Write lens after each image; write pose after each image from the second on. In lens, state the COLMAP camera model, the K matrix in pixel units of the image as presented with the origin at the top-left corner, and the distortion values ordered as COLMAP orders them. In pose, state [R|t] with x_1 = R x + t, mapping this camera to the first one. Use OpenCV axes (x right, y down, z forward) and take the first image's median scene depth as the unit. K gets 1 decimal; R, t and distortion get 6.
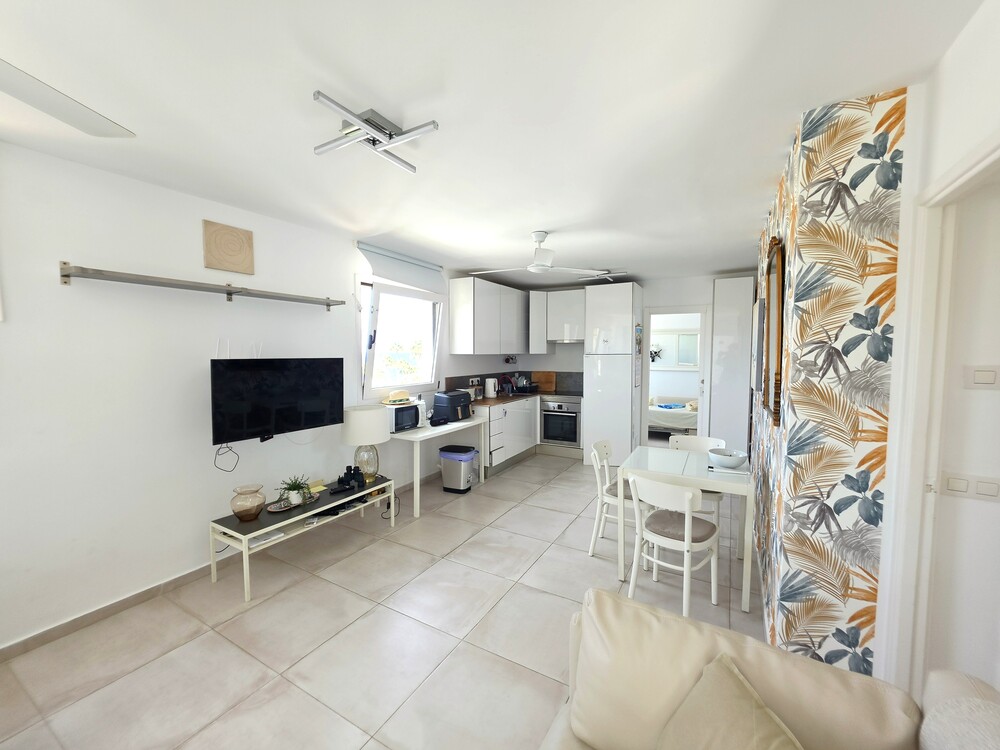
lens RADIAL K [[401.9, 0, 505.3], [0, 401.9, 375.5], [0, 0, 1]] dist [-0.002196, 0.000252]
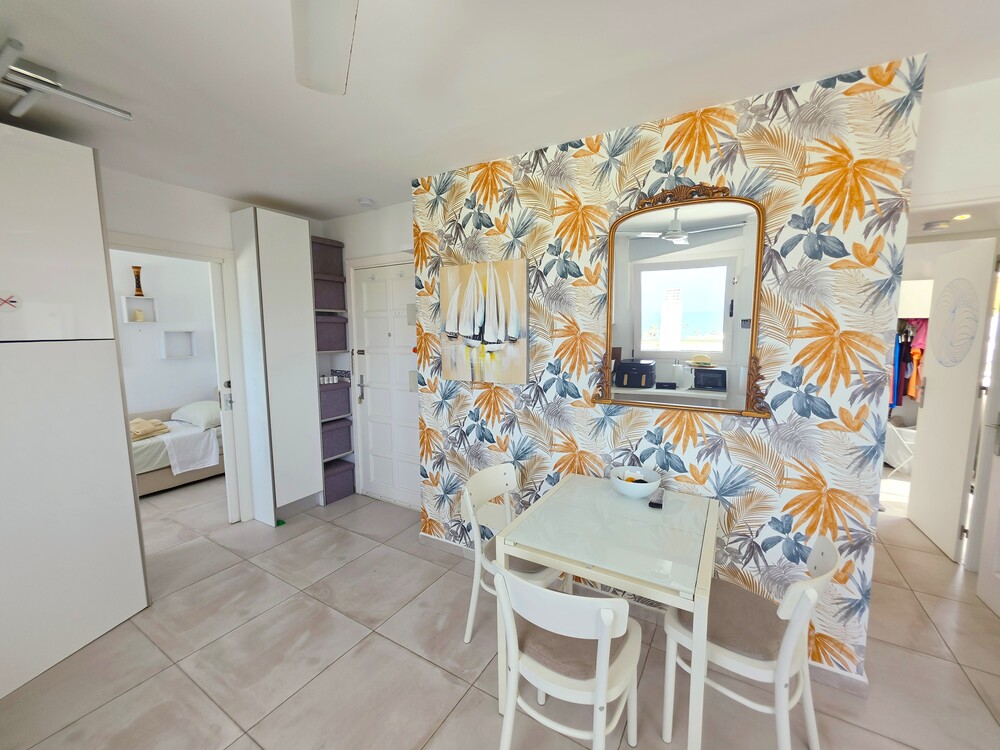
lens RADIAL K [[401.9, 0, 505.3], [0, 401.9, 375.5], [0, 0, 1]] dist [-0.002196, 0.000252]
pose [[0.025873, -0.110354, 0.993556, -0.064715], [0.063144, 0.992084, 0.108546, -0.033876], [-0.997669, 0.059928, 0.032636, 0.560405]]
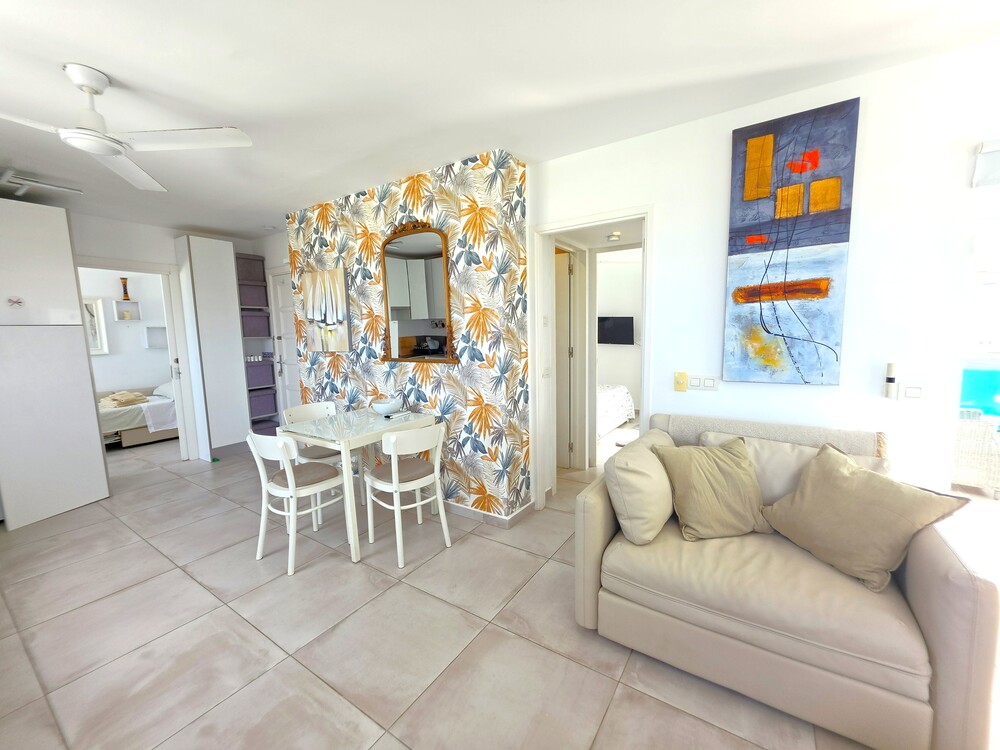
lens RADIAL K [[401.1, 0, 504.9], [0, 401.1, 376.7], [0, 0, 1]] dist [-0.002114, -0.000167]
pose [[0.068097, -0.115538, 0.990966, -0.254959], [0.082240, 0.990542, 0.109837, 0.011649], [-0.994283, 0.074017, 0.076955, 0.270893]]
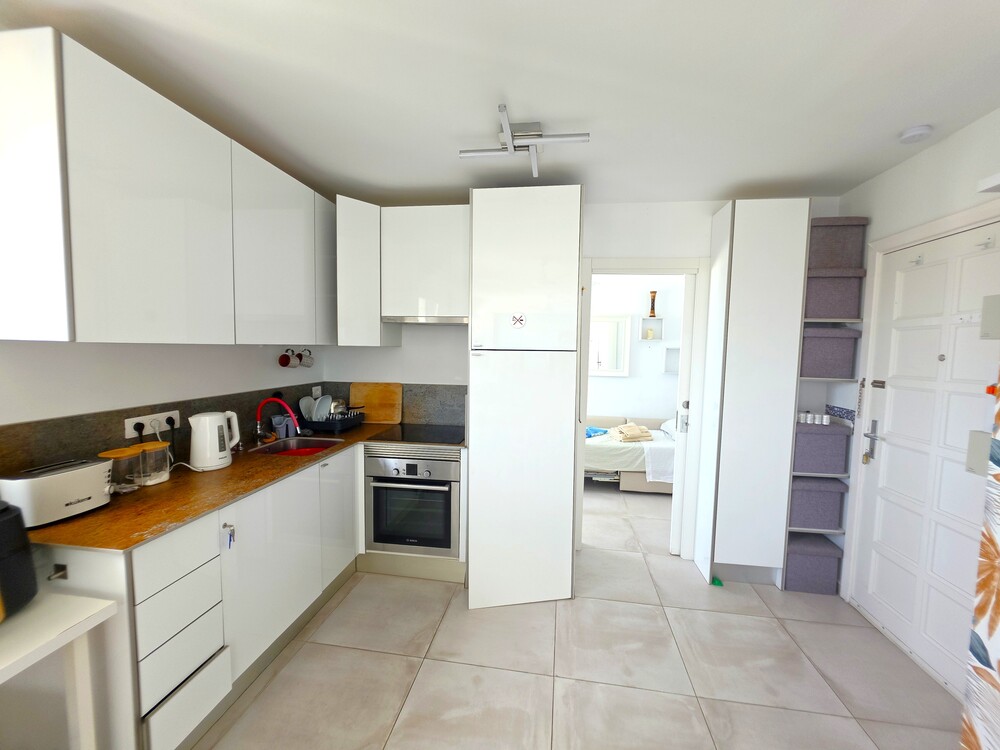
lens RADIAL K [[401.9, 0, 505.3], [0, 401.9, 375.5], [0, 0, 1]] dist [-0.002196, 0.000252]
pose [[0.932714, -0.005178, 0.360580, 0.075514], [0.000052, 0.999899, 0.014225, -0.030038], [-0.360617, -0.013249, 0.932620, 0.568615]]
